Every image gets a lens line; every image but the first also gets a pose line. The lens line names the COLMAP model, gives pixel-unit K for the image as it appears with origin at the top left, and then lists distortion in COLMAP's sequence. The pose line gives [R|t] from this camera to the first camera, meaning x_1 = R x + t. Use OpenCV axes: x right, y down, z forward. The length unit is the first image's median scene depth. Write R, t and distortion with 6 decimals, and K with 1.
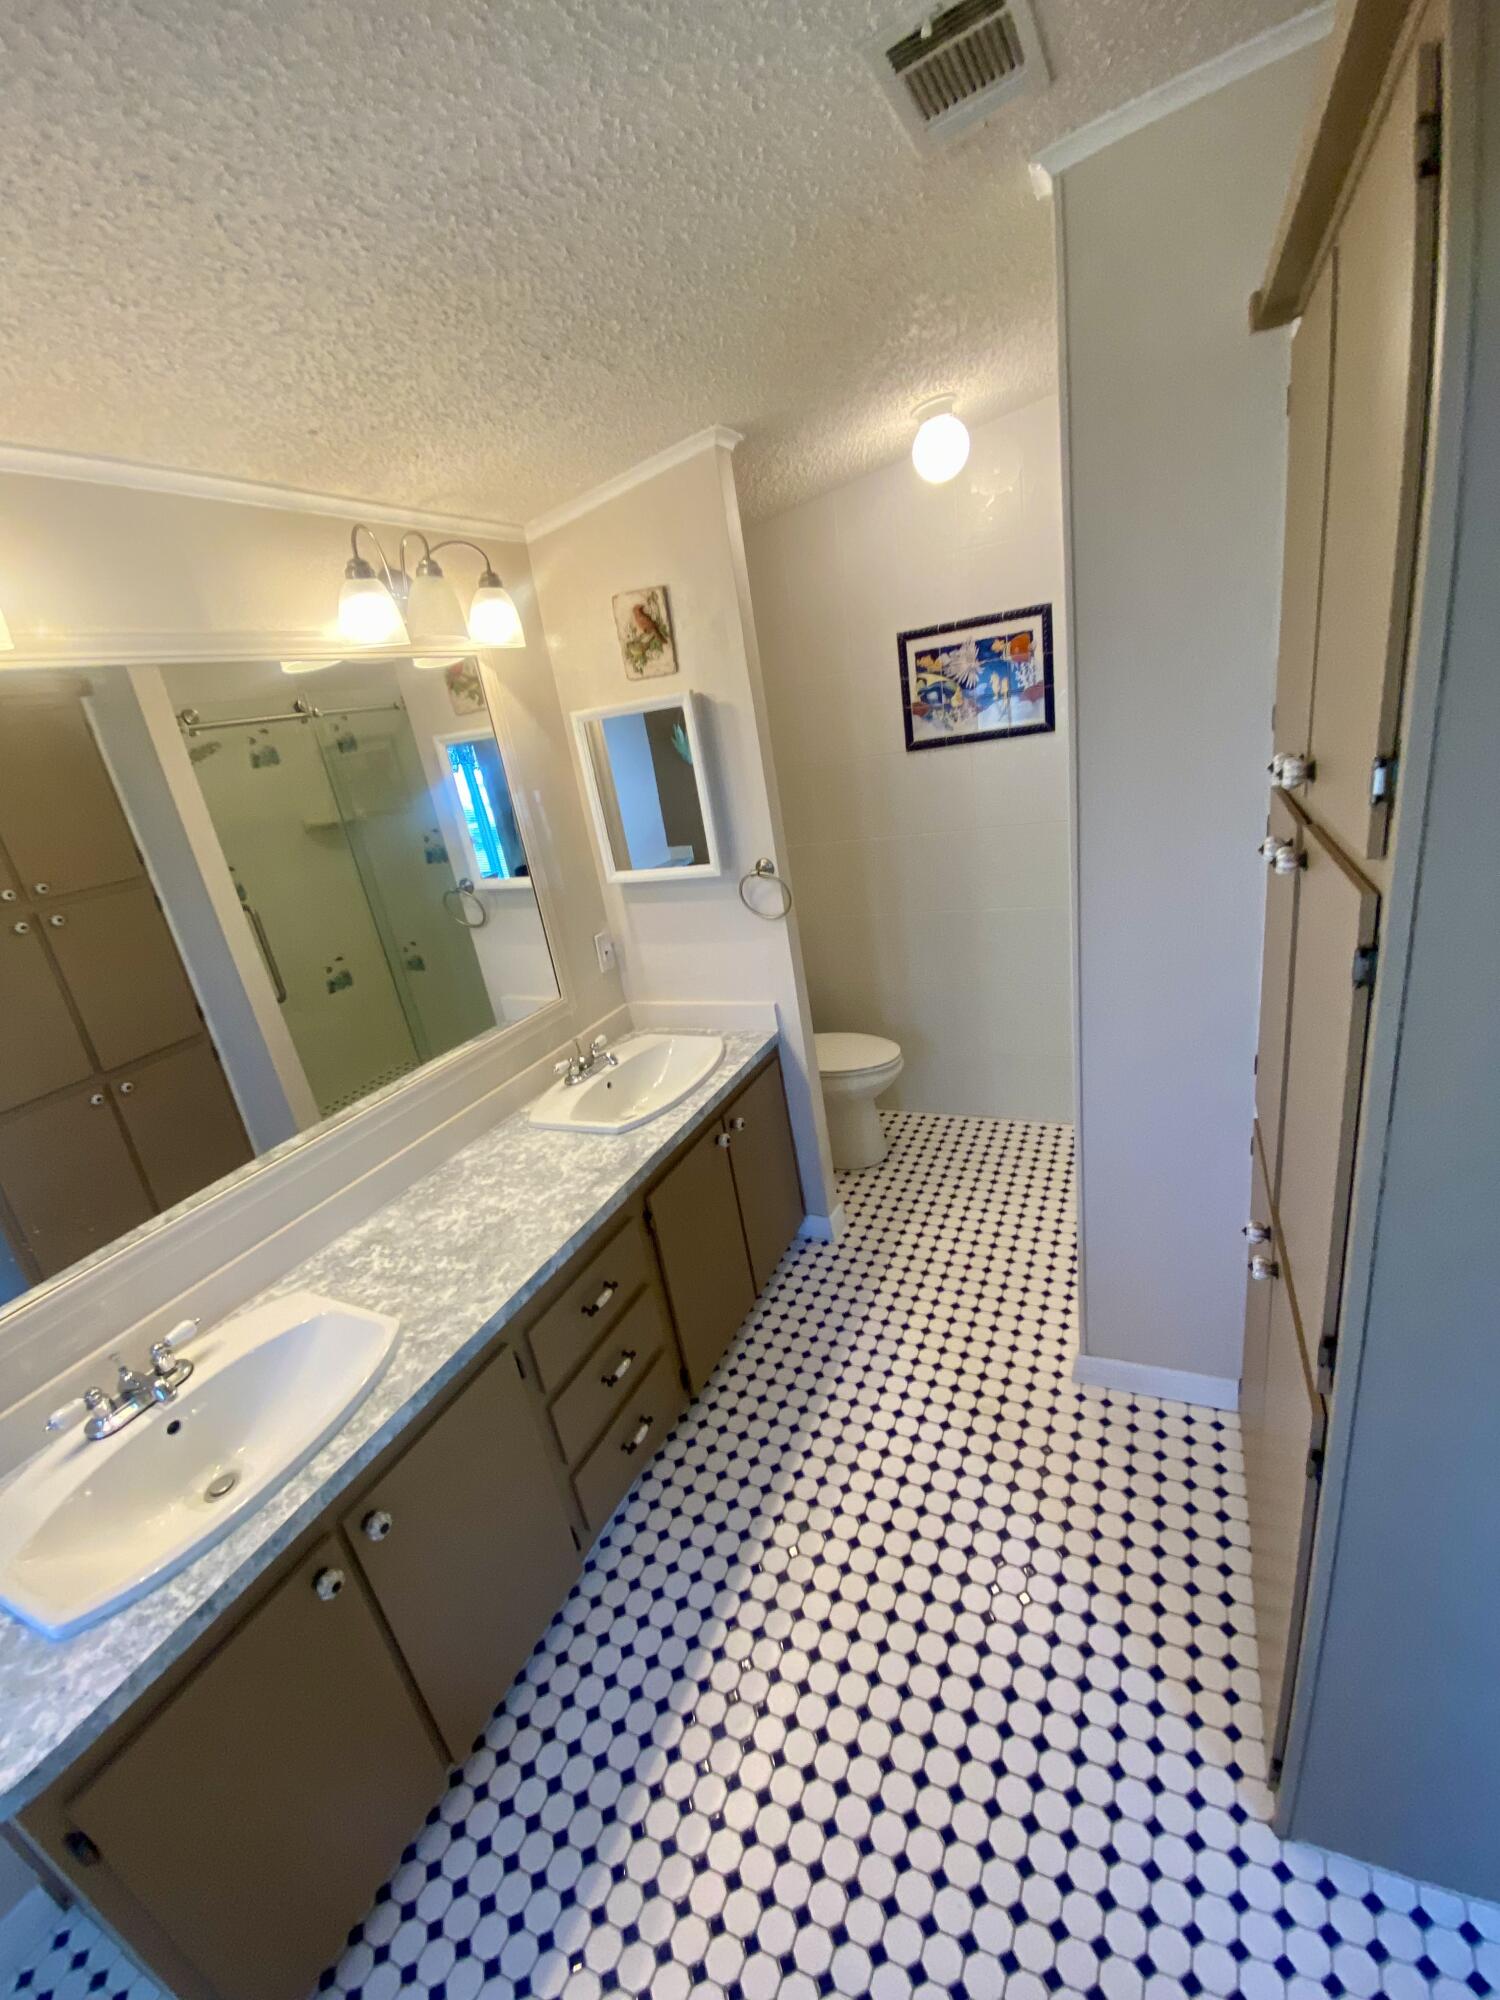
lens RADIAL K [[809.2, 0, 748.8], [0, 809.2, 1007.7], [0, 0, 1]] dist [0.052551, -0.037736]
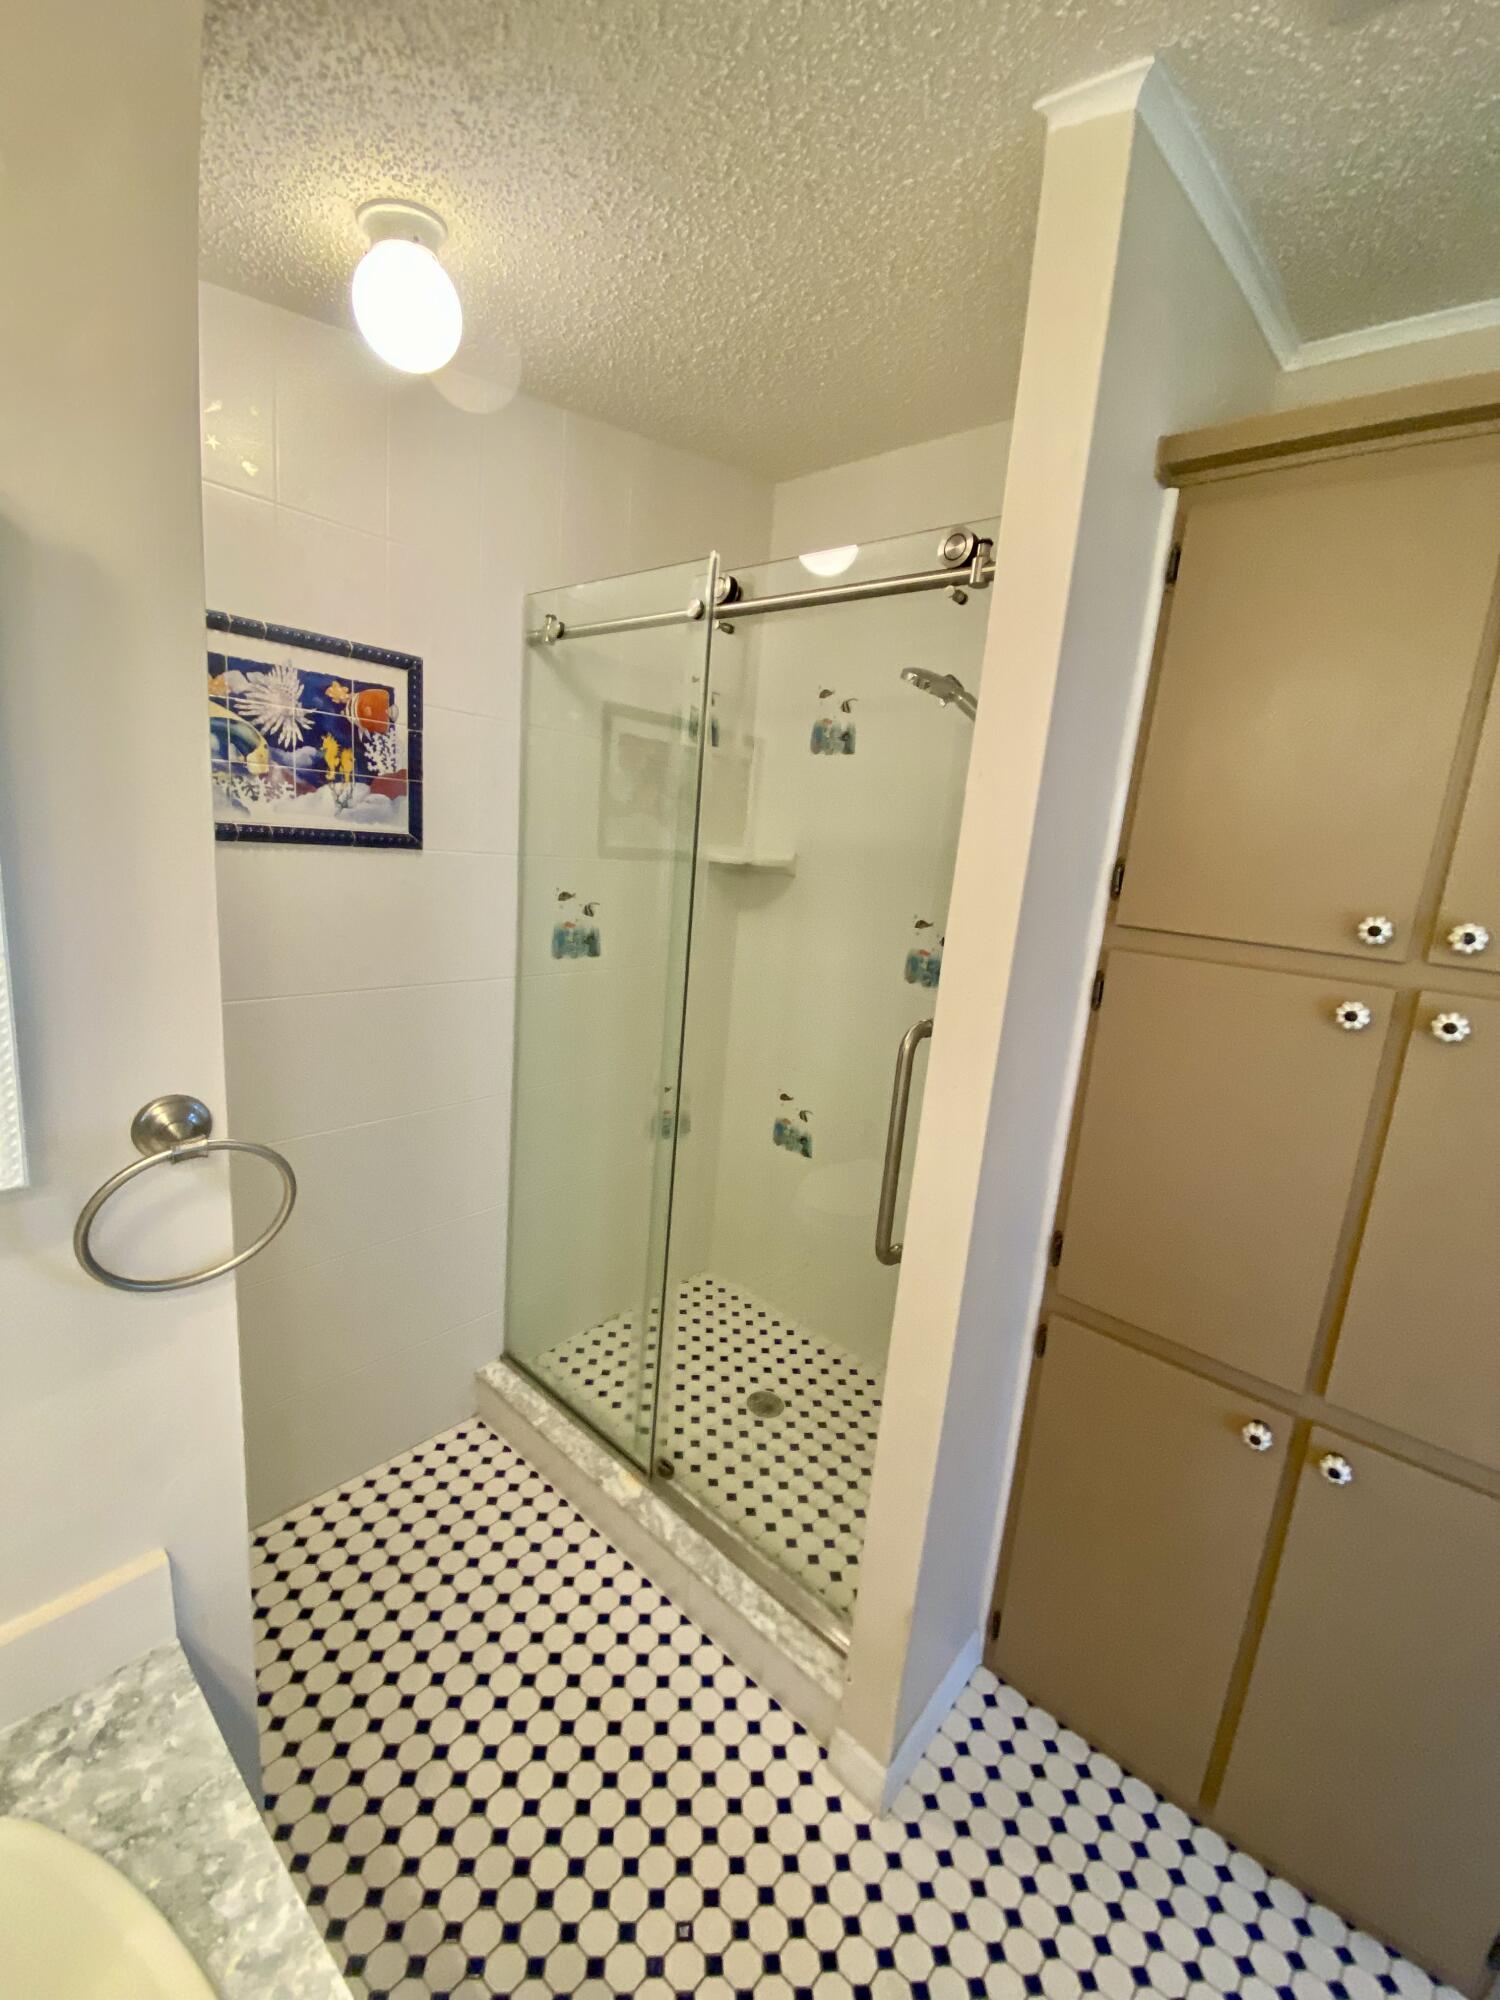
lens RADIAL K [[809.2, 0, 748.8], [0, 809.2, 1007.7], [0, 0, 1]] dist [0.052551, -0.037736]
pose [[0.266366, -0.028215, 0.963459, -0.189367], [0.219418, 0.975103, -0.032106, -0.136116], [-0.938565, 0.219952, 0.265925, 0.609357]]
